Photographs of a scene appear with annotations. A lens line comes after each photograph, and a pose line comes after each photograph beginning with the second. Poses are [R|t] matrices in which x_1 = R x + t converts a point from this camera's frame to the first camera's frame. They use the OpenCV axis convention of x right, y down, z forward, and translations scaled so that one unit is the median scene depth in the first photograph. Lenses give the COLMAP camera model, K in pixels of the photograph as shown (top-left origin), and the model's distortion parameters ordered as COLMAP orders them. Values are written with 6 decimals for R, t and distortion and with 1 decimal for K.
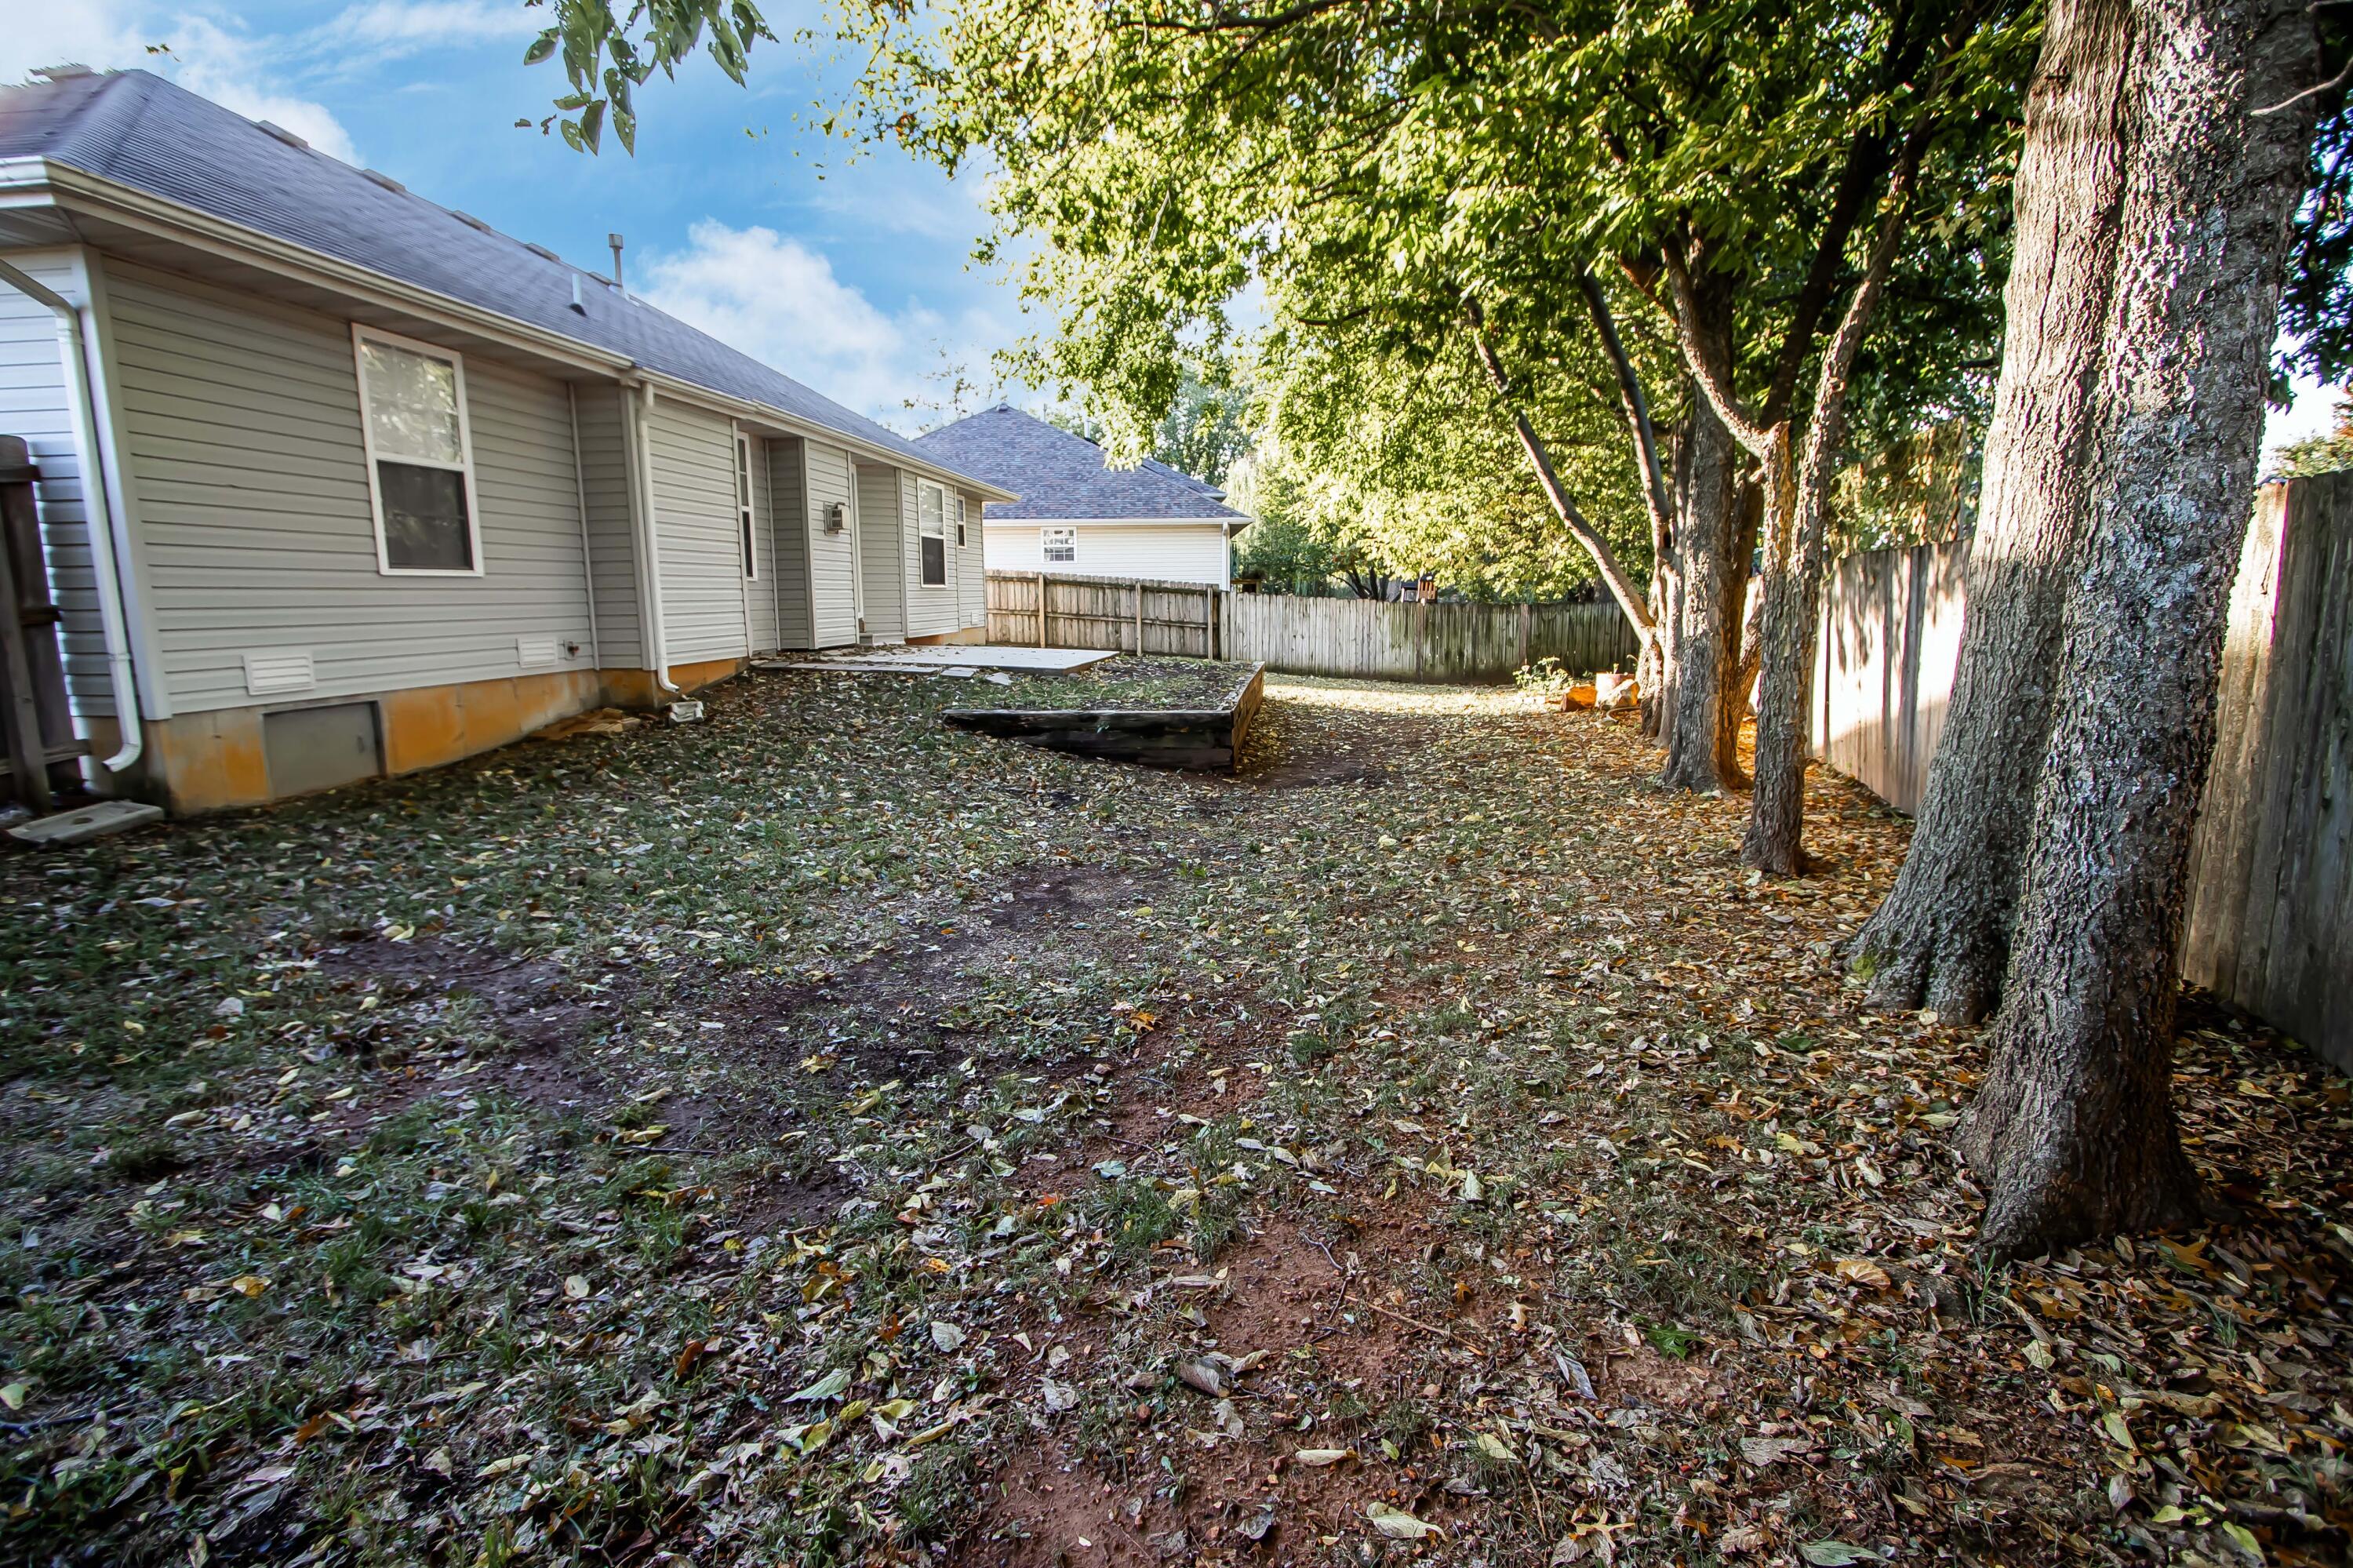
lens RADIAL K [[1124.1, 0, 1177.1], [0, 1124.1, 780.4], [0, 0, 1]] dist [0.000059, 0.000015]
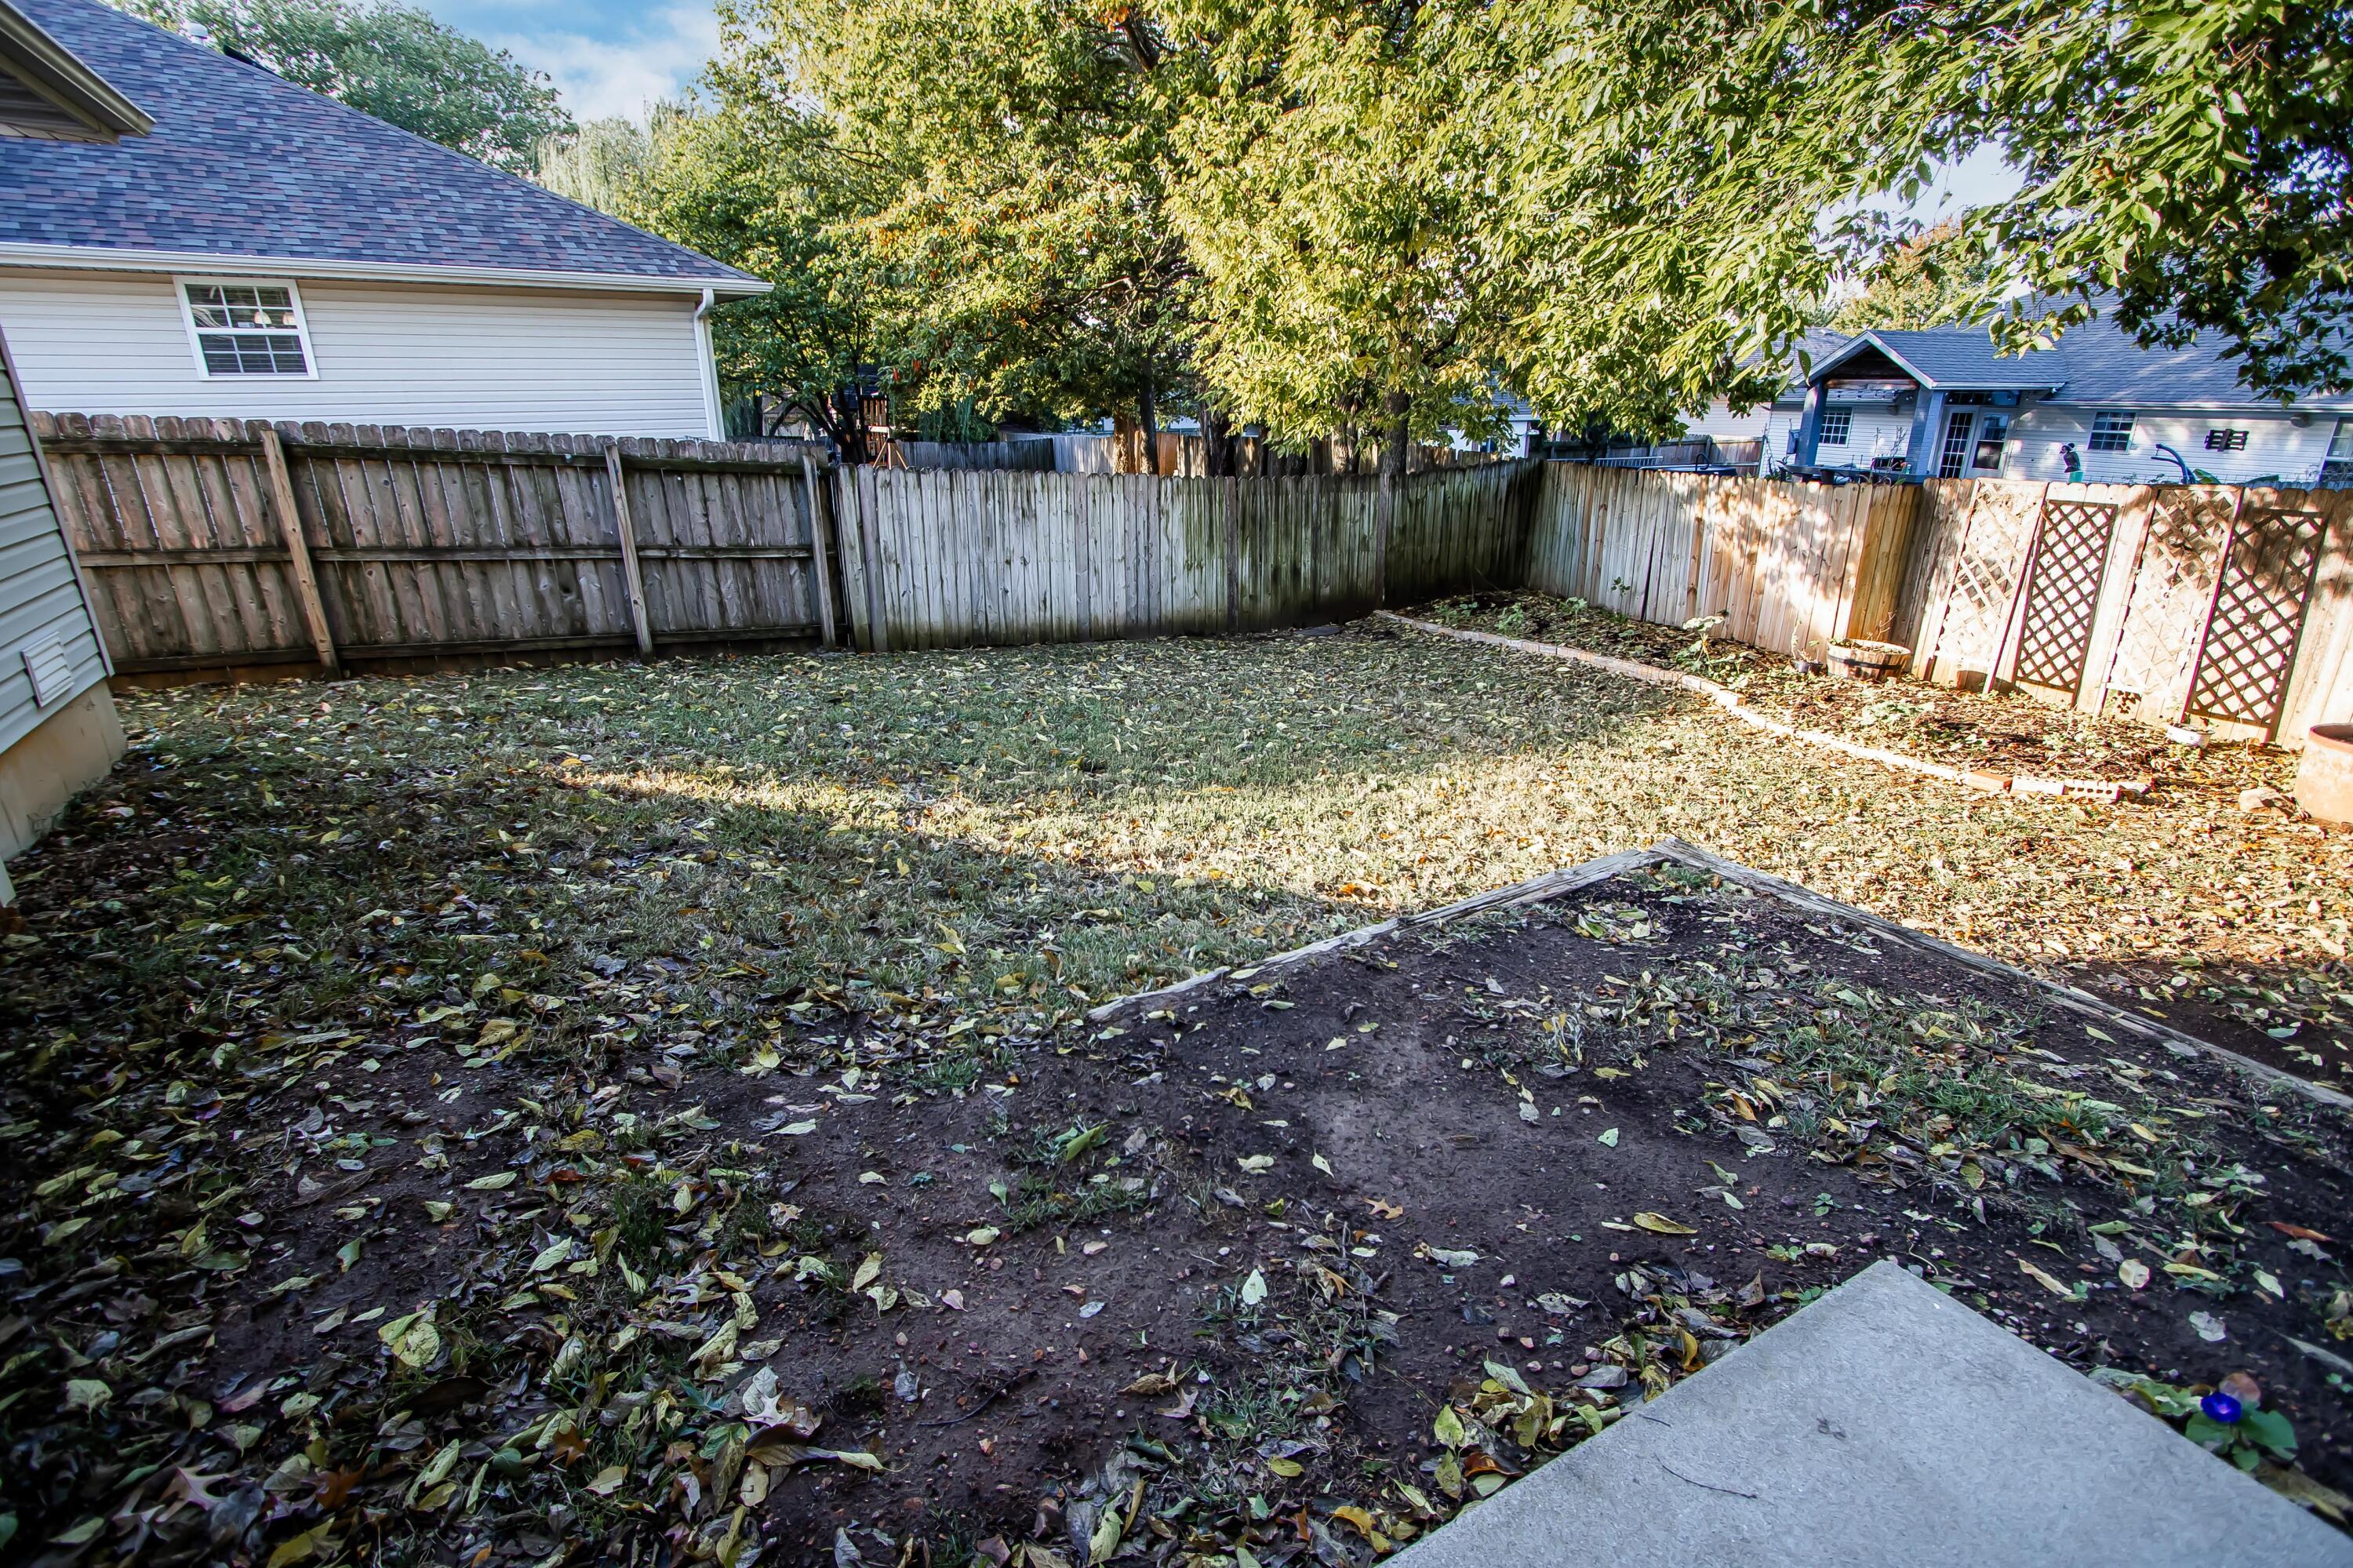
lens RADIAL K [[1124.1, 0, 1179.8], [0, 1124.1, 778.1], [0, 0, 1]] dist [0.000059, 0.000015]
pose [[0.810040, -0.188870, 0.555124, -0.106909], [0.095377, 0.976538, 0.193073, -0.124158], [-0.578565, -0.103451, 0.809049, 0.586156]]
